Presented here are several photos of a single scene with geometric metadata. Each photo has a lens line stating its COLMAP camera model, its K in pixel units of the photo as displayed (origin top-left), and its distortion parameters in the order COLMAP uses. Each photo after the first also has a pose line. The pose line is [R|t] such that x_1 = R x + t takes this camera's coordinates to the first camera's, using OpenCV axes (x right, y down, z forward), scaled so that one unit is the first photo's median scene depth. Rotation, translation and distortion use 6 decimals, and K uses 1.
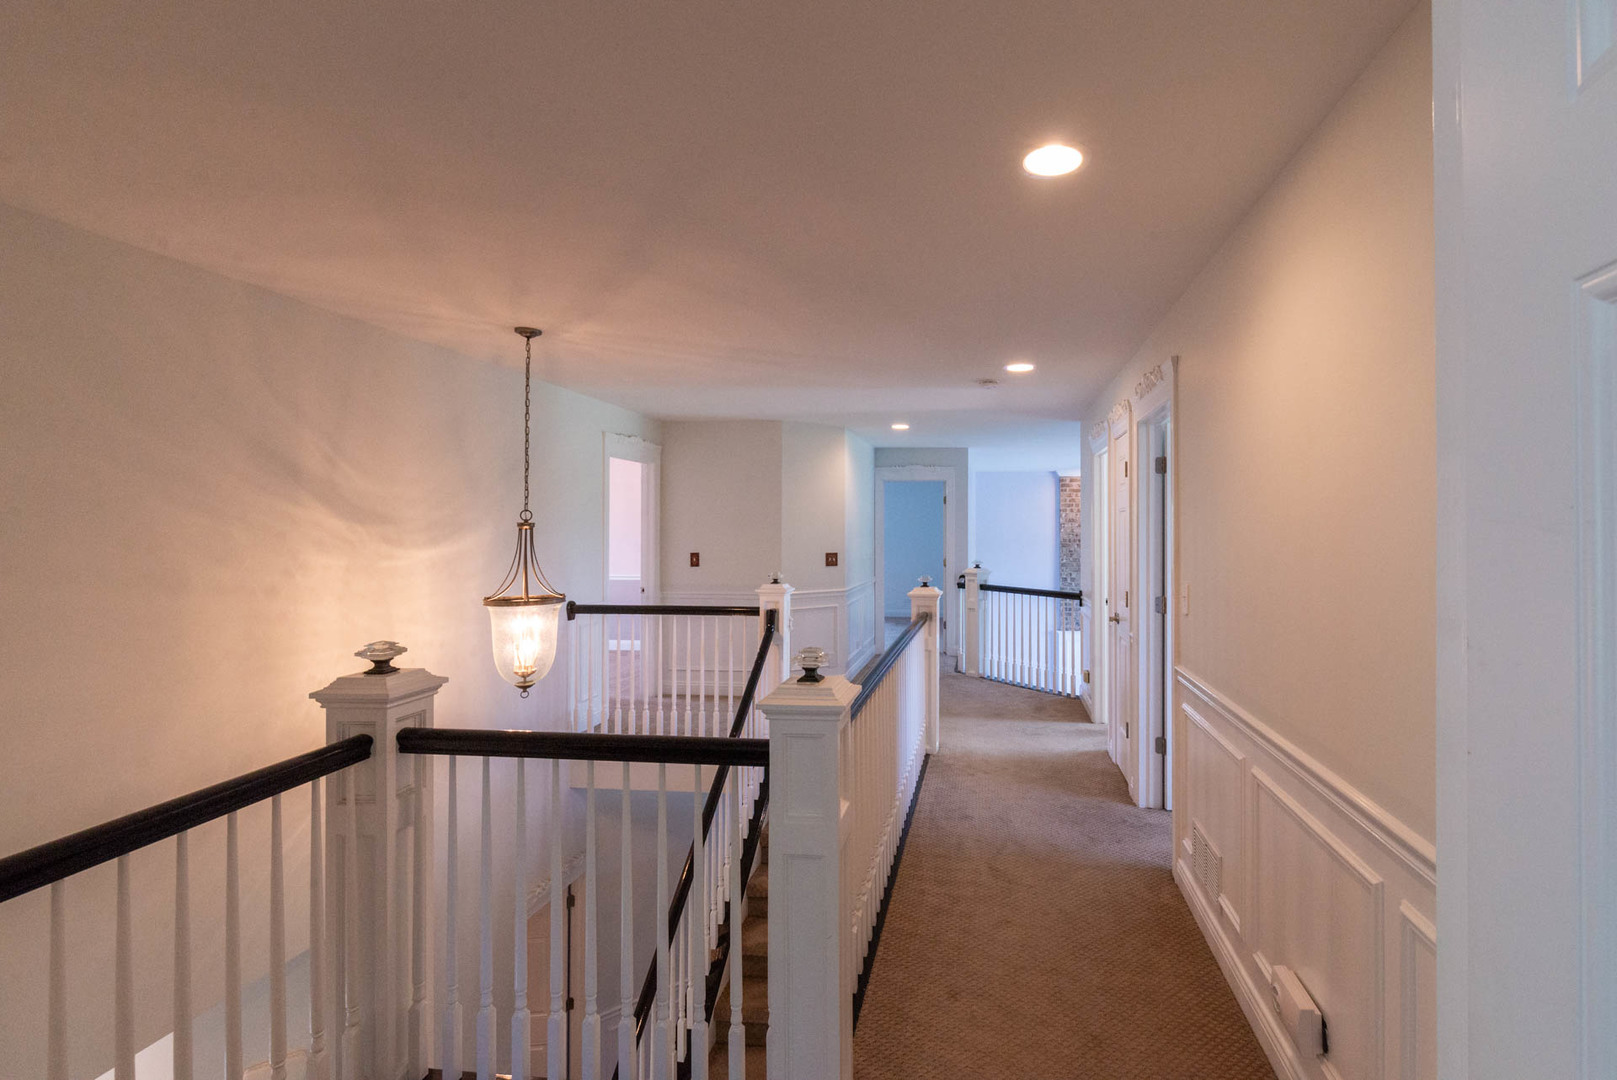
lens RADIAL K [[708.4, 0, 804.9], [0, 708.4, 524.9], [0, 0, 1]] dist [-0.001481, -0.000384]
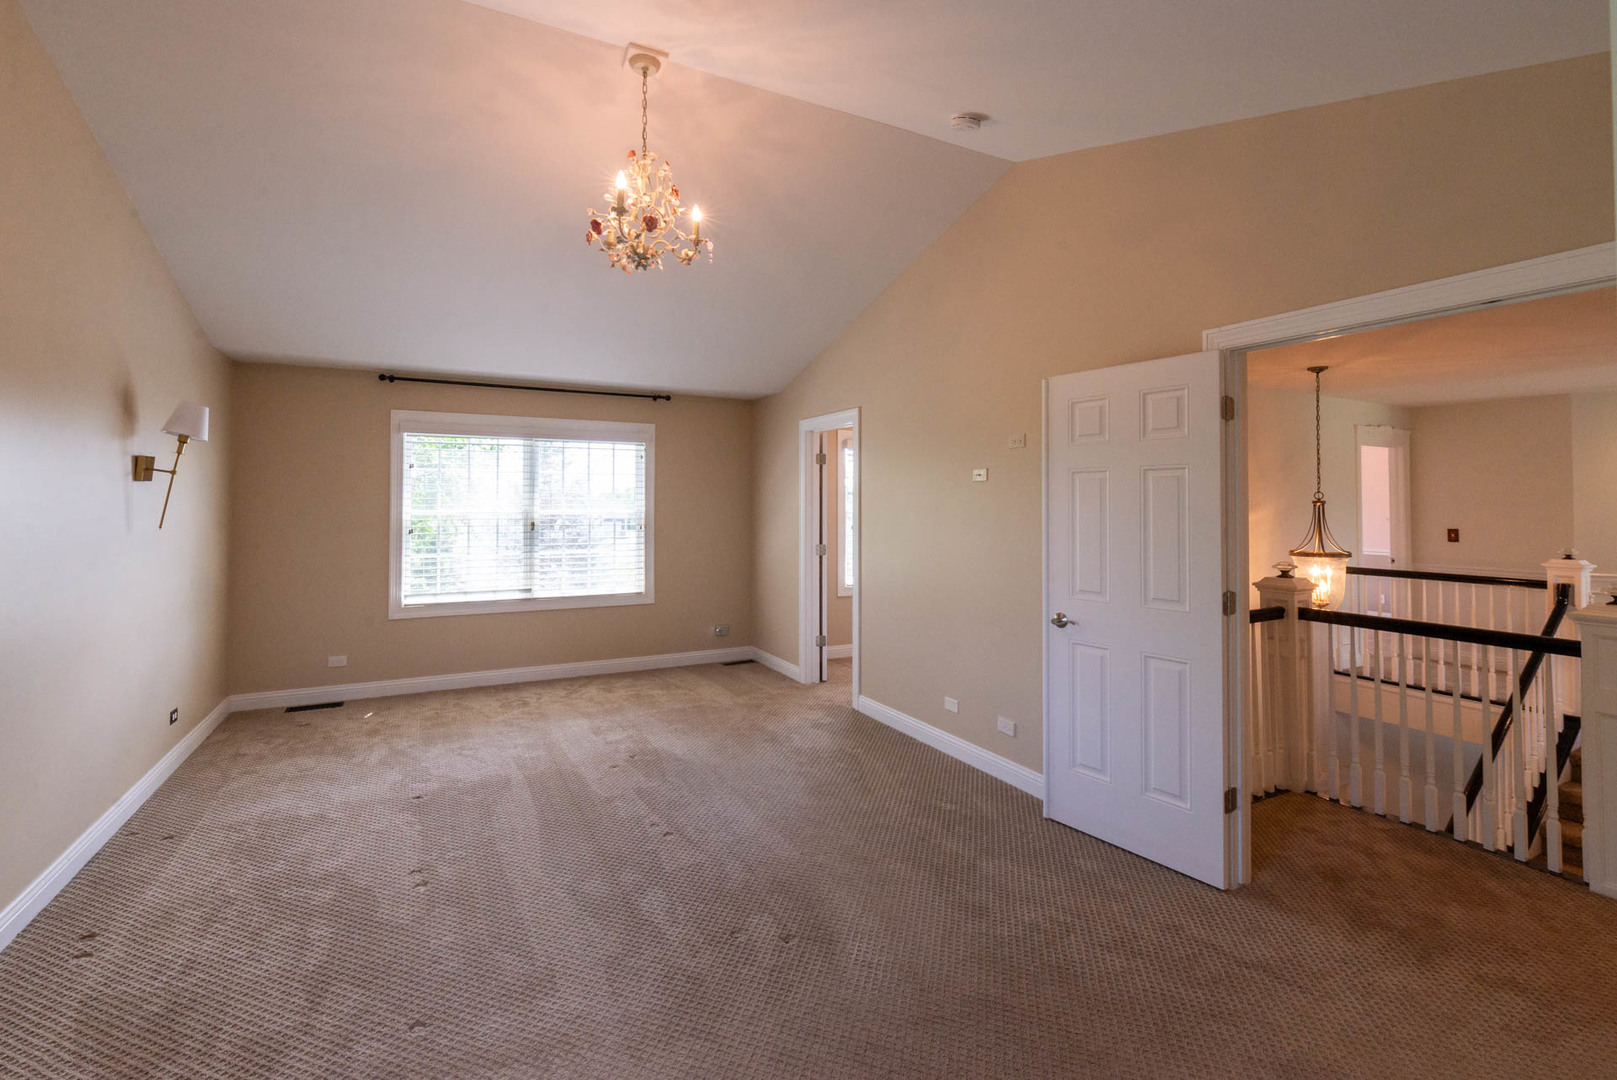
lens RADIAL K [[703.0, 0, 801.8], [0, 703.0, 490.7], [0, 0, 1]] dist [-0.001719, -0.000909]
pose [[0.655762, -0.017562, -0.754763, -0.003327], [0.002049, 0.999767, -0.021483, 0.005287], [0.754965, 0.012541, 0.655645, -0.749013]]
